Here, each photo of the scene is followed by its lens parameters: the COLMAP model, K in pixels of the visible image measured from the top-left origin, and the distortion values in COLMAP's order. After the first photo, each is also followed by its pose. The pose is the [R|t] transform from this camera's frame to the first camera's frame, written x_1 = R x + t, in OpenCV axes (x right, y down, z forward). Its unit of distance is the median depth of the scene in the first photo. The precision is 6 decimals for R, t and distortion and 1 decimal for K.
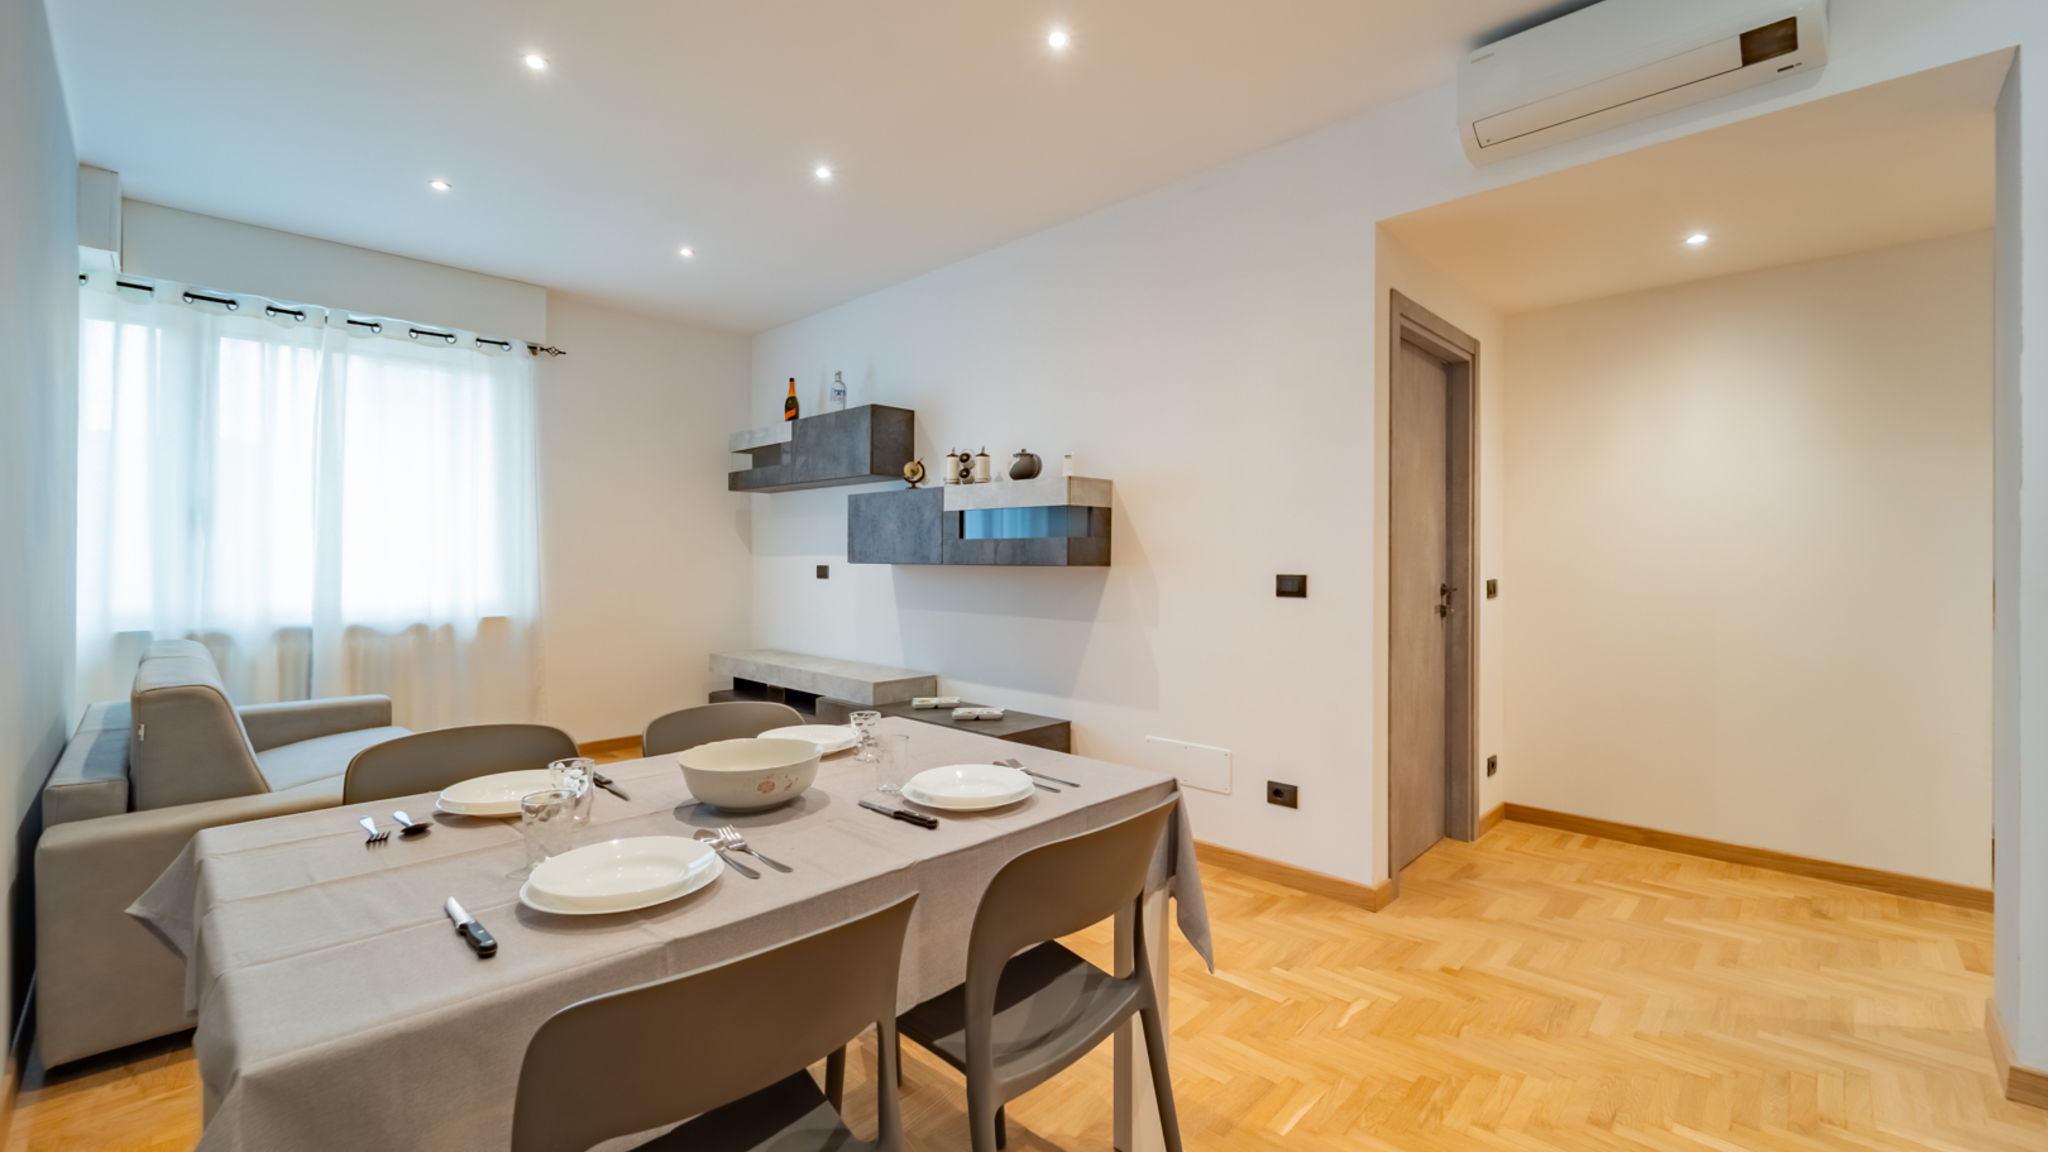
lens RADIAL K [[831.4, 0, 1019.8], [0, 831.4, 567.2], [0, 0, 1]] dist [-0.000764, -0.000576]
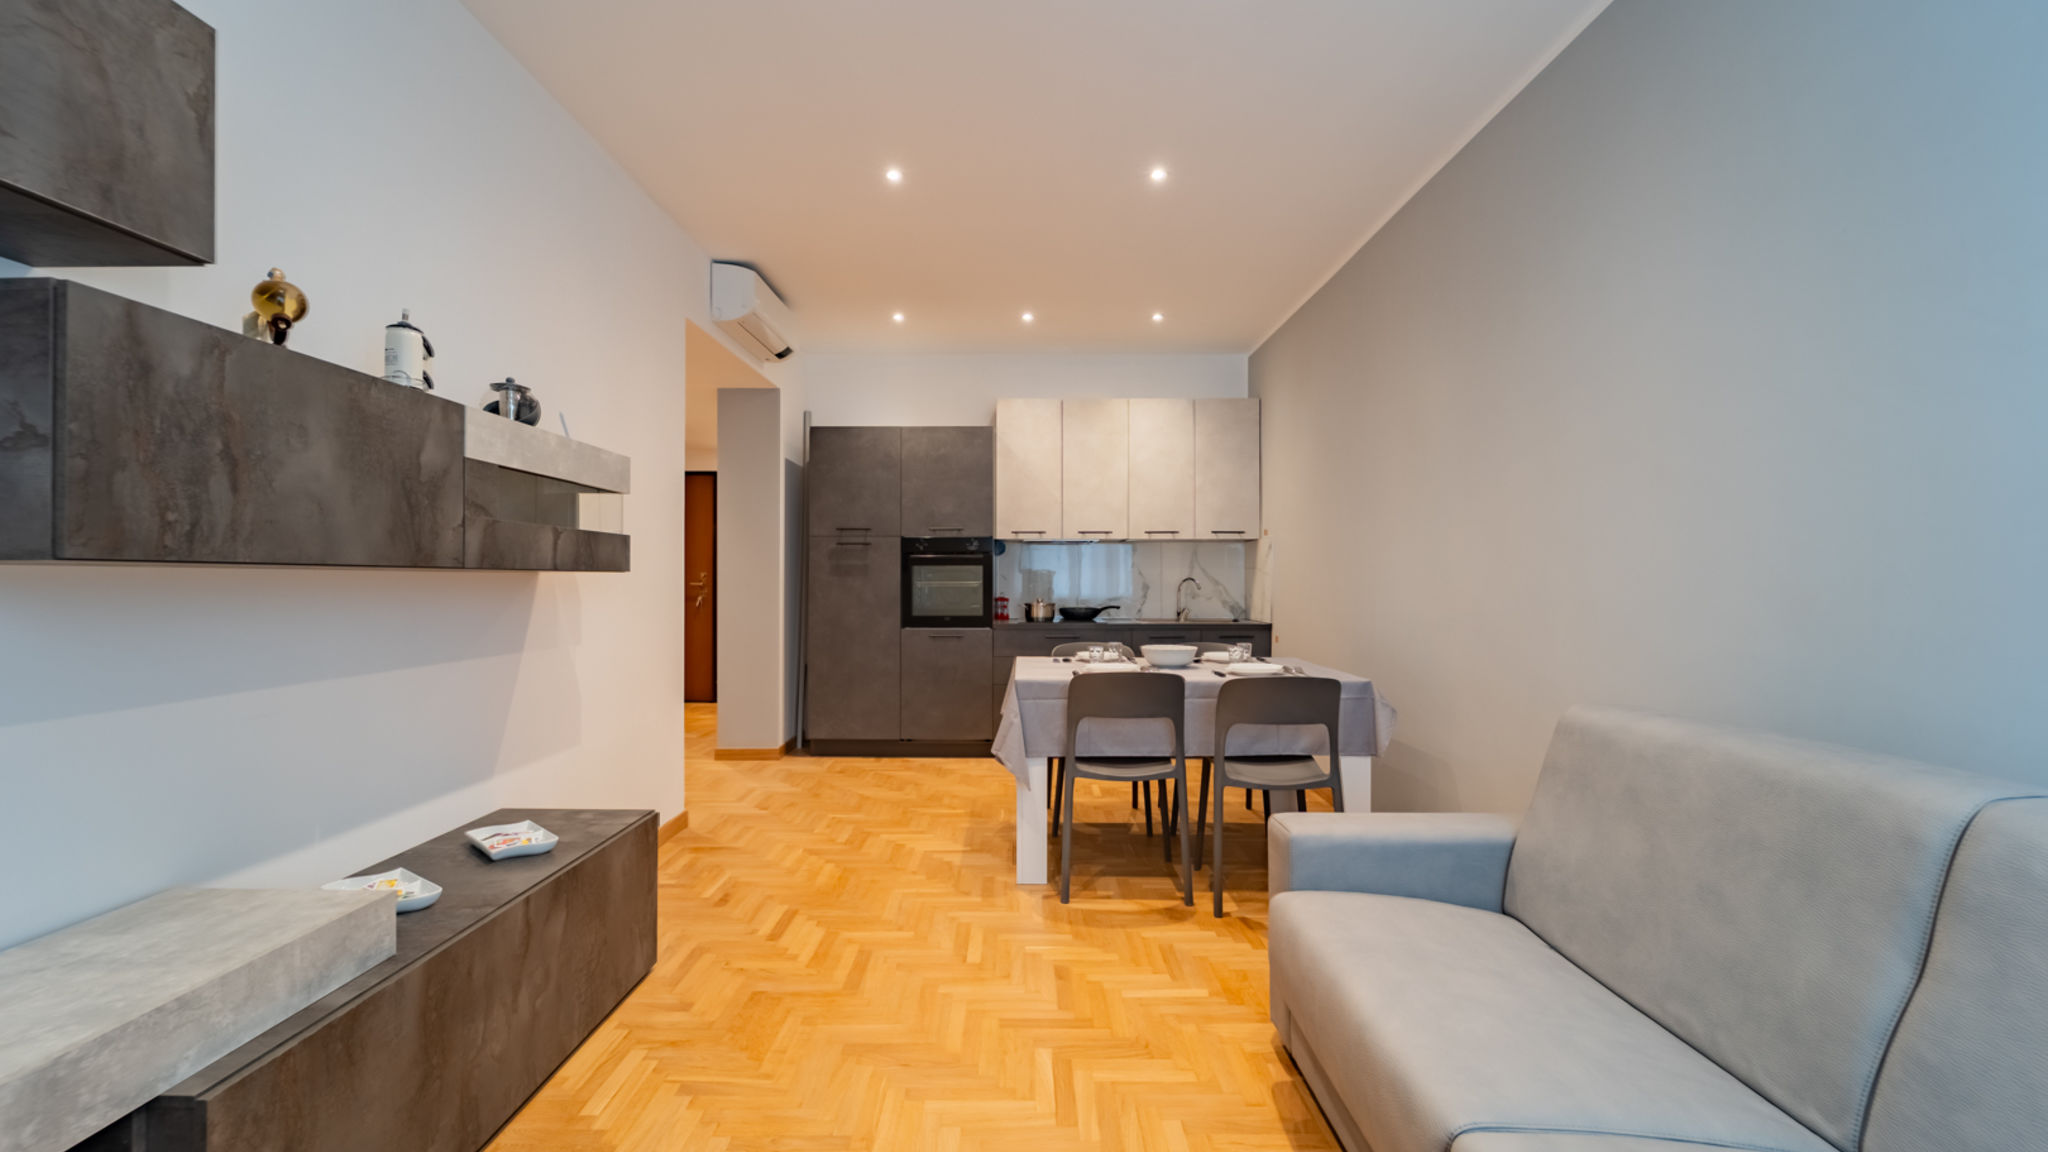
lens RADIAL K [[831.4, 0, 1019.8], [0, 831.4, 567.2], [0, 0, 1]] dist [-0.000764, -0.000576]
pose [[-0.697897, 0.008050, 0.716153, -0.709931], [-0.001232, 0.999922, -0.012441, 0.002135], [-0.716197, -0.009565, -0.697833, 1.186265]]
